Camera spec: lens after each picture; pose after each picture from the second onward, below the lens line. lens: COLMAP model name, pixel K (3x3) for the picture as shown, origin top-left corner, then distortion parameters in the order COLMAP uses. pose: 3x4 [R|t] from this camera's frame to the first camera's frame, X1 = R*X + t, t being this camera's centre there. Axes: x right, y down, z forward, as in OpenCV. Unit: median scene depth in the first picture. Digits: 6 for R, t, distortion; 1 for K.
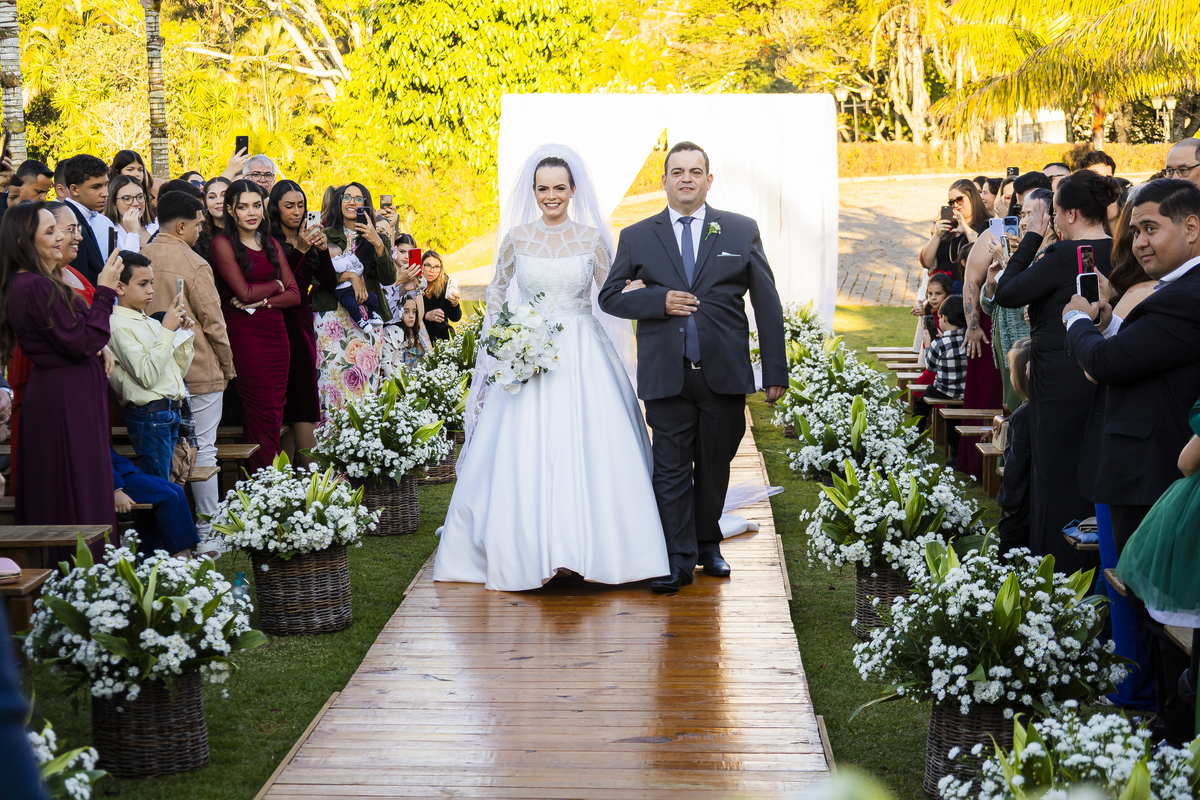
lens RADIAL K [[2135.6, 0, 600.2], [0, 2135.6, 401.9], [0, 0, 1]] dist [0.014925, 0.000000]
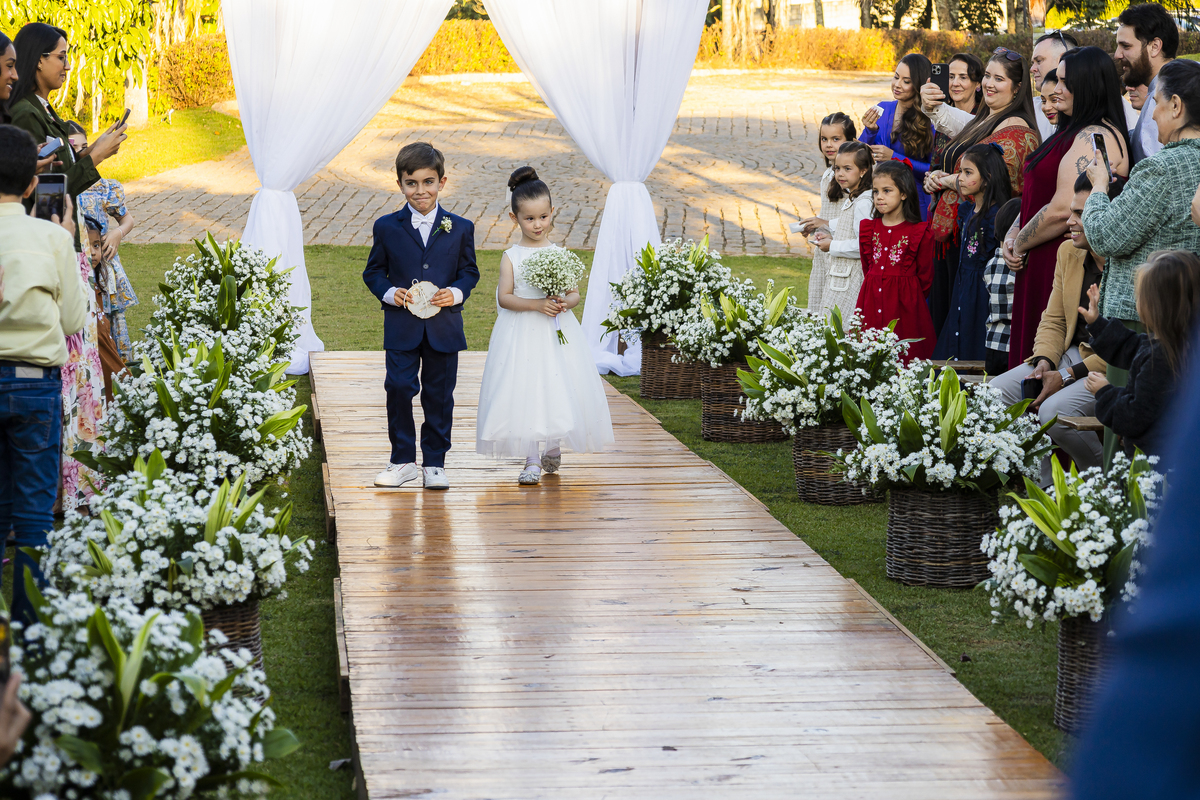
lens RADIAL K [[3127.3, 0, 603.3], [0, 3127.3, 397.6], [0, 0, 1]] dist [-0.022118, 0.000000]
pose [[0.987479, 0.000852, 0.157746, -0.137122], [-0.000176, 0.999991, -0.004294, 0.010598], [-0.157748, 0.004213, 0.987470, 0.067332]]
